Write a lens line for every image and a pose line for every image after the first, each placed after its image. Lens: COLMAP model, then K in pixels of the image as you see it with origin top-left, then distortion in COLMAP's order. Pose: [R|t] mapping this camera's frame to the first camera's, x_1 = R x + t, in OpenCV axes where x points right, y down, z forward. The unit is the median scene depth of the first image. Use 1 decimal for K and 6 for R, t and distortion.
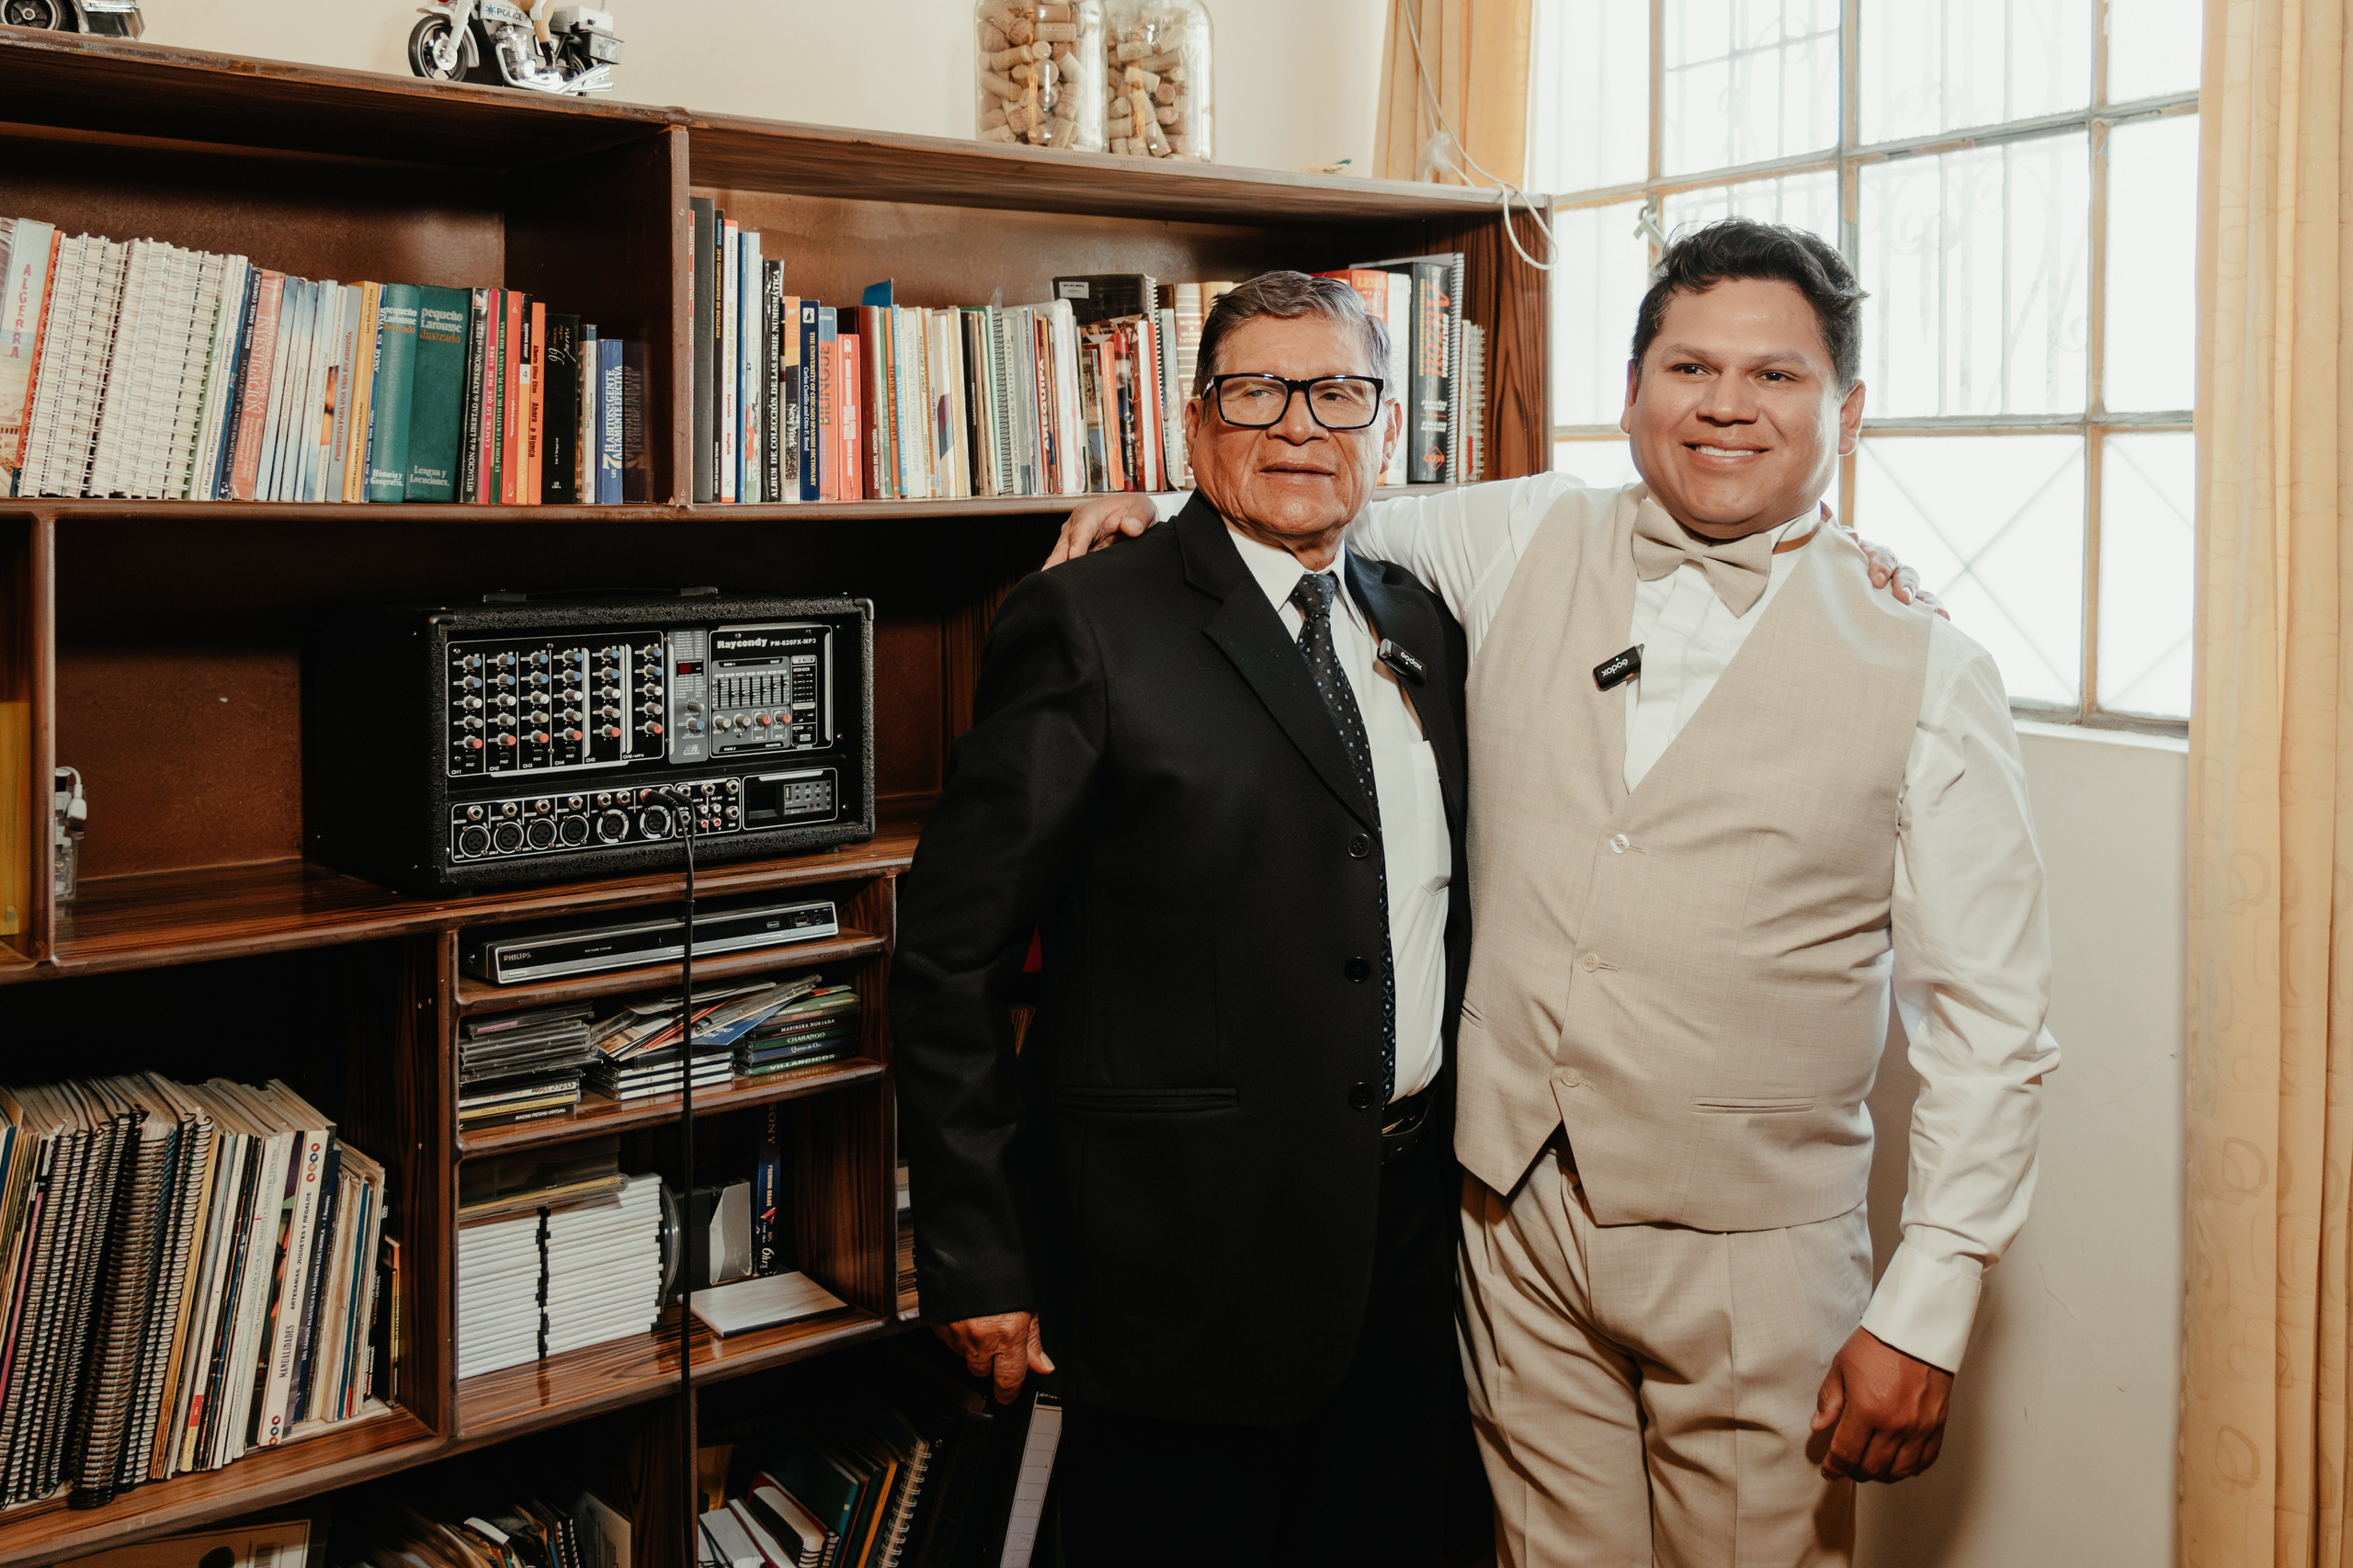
lens RADIAL K [[2258.5, 0, 1170.2], [0, 2258.5, 479.7], [0, 0, 1]] dist [-0.010901, 0.049624]
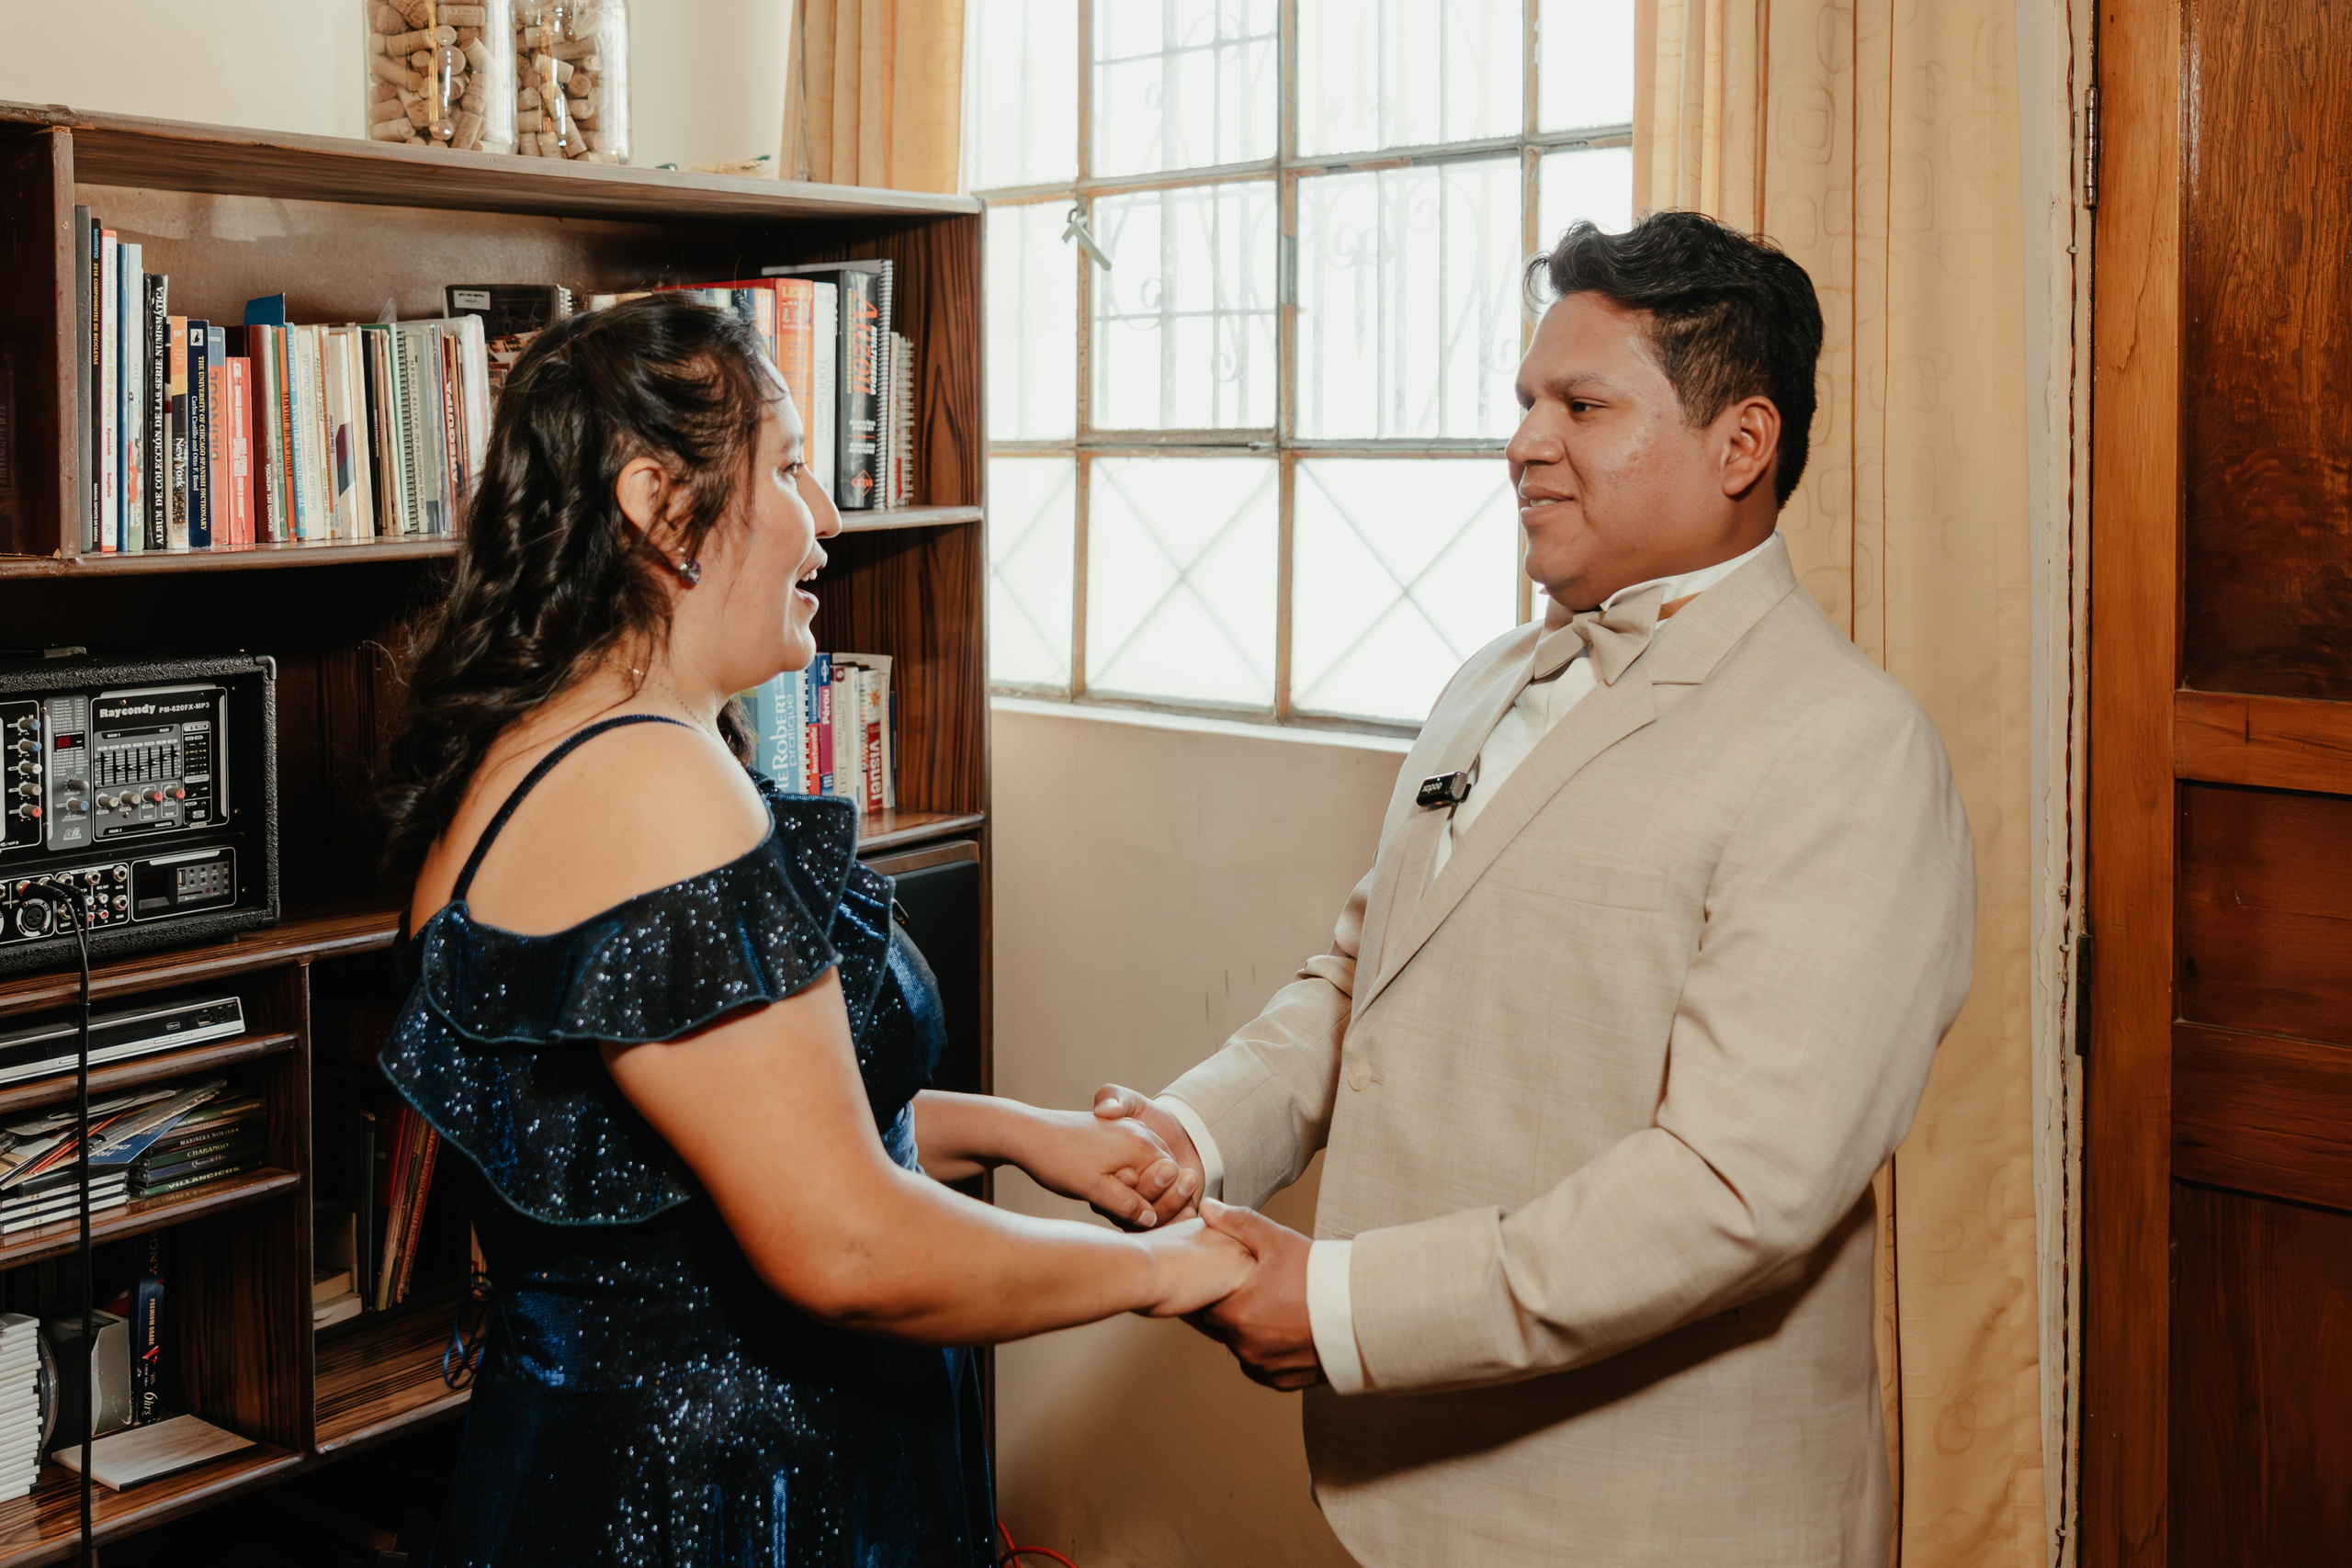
lens RADIAL K [[2707.8, 0, 1136.3], [0, 2707.8, 505.3], [0, 0, 1]] dist [-0.001311, 0.002124]
pose [[0.963302, -0.007058, 0.268328, -0.095561], [0.001953, 0.999812, 0.019287, -0.028209], [-0.268414, -0.018055, 0.963134, -0.127334]]
